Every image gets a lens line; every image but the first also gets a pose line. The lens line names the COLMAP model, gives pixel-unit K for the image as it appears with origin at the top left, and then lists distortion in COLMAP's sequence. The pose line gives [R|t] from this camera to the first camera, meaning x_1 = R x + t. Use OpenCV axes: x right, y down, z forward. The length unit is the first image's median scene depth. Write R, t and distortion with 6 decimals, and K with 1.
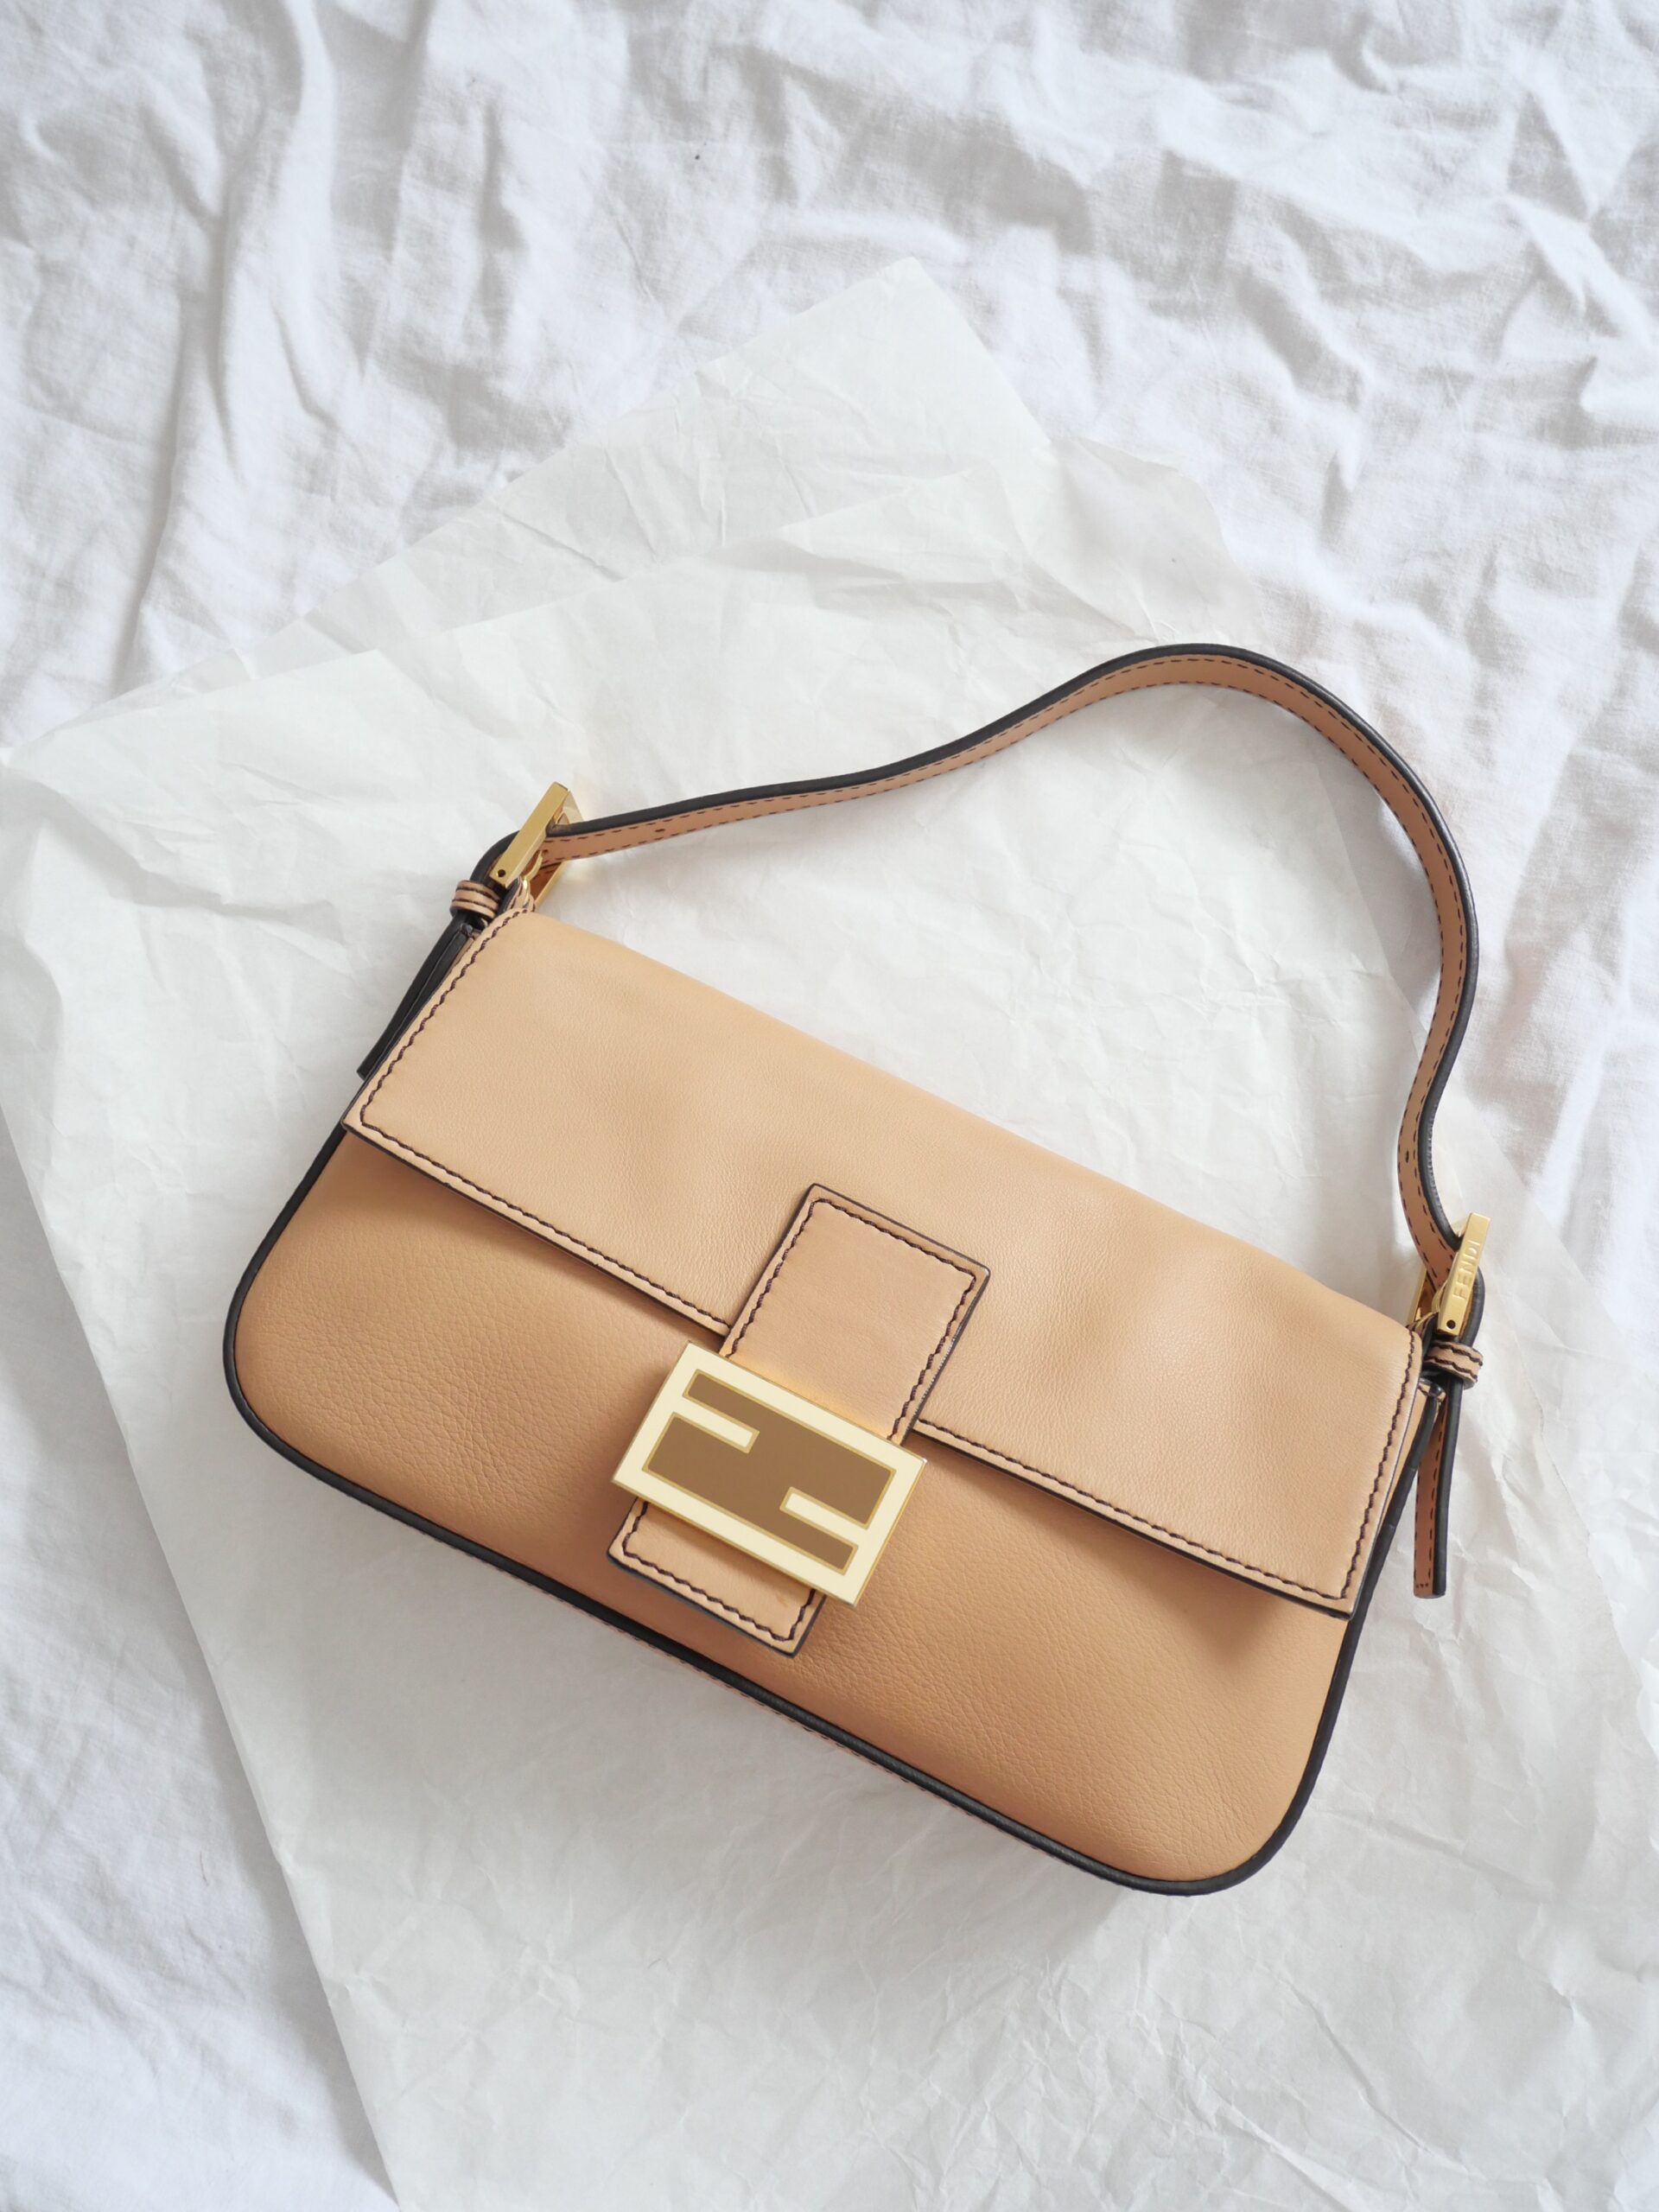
lens RADIAL K [[1925.4, 0, 844.1], [0, 1925.4, 1104.7], [0, 0, 1]] dist [-0.014816, 0.026673]
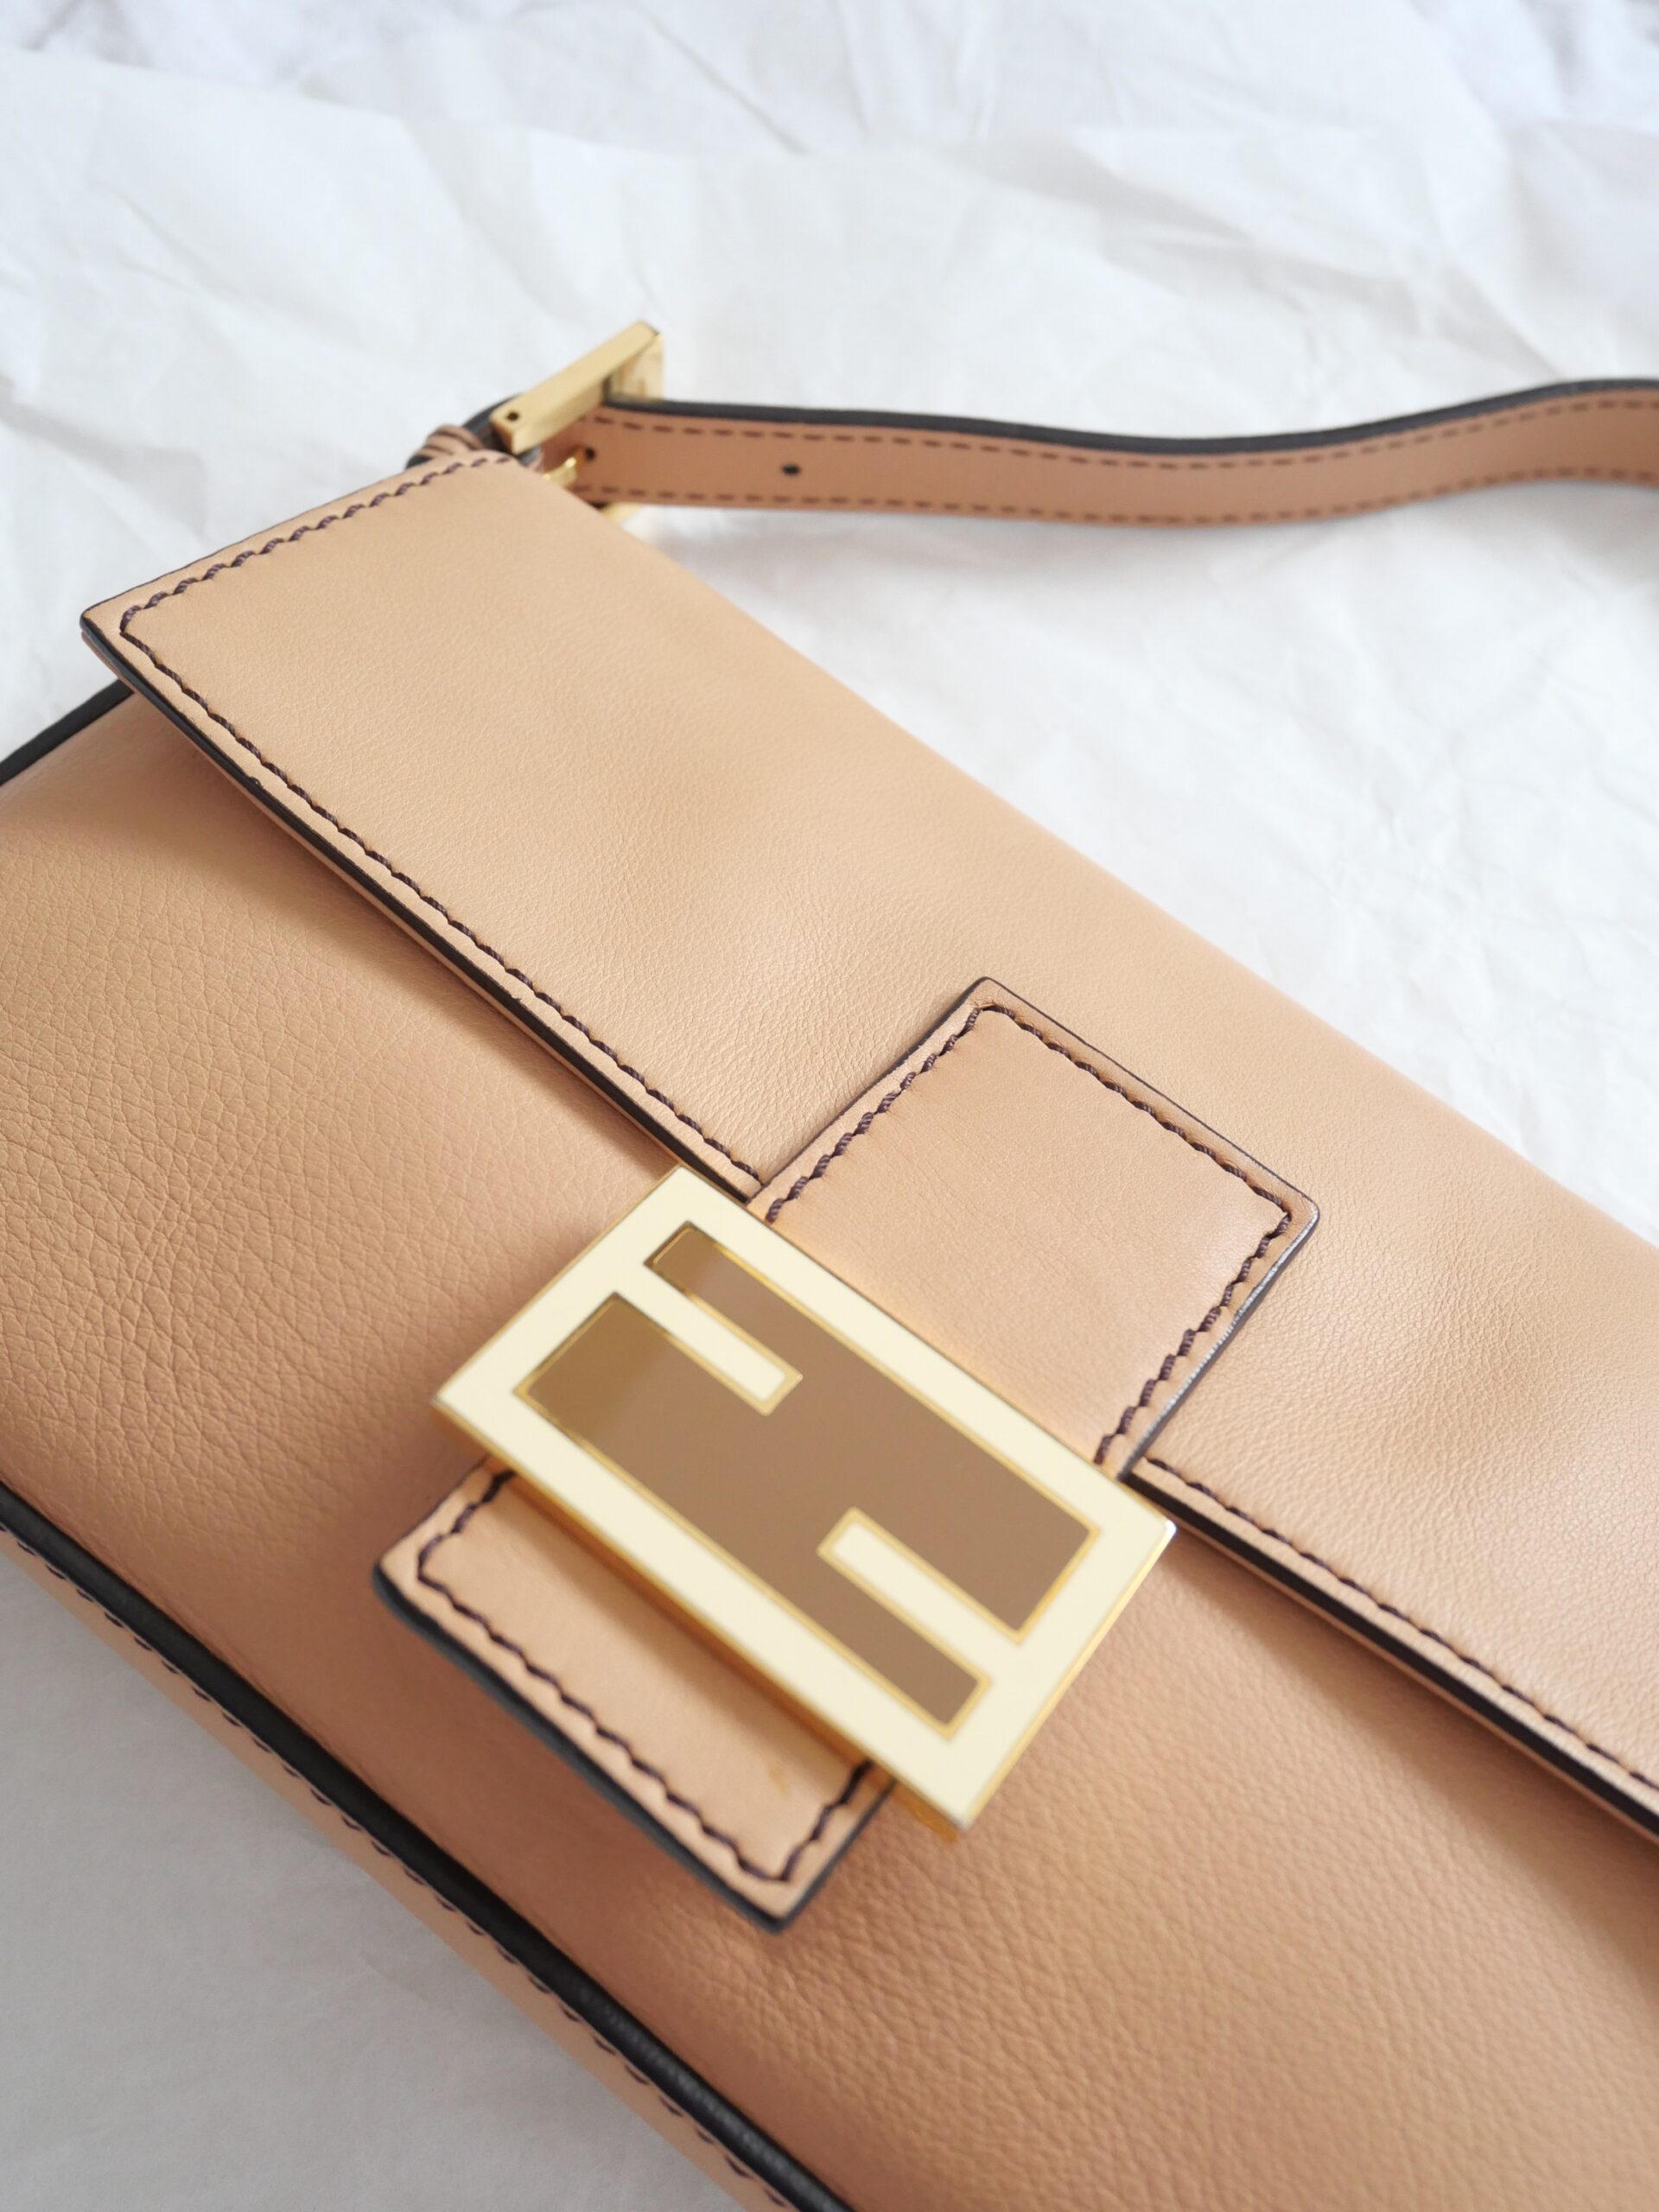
lens RADIAL K [[1925.4, 0, 832.6], [0, 1925.4, 1121.0], [0, 0, 1]] dist [-0.014816, 0.026673]
pose [[0.974902, 0.222330, 0.011652, -0.053071], [-0.211539, 0.941362, -0.262849, 0.220465], [-0.069408, 0.253787, 0.964767, 0.556735]]
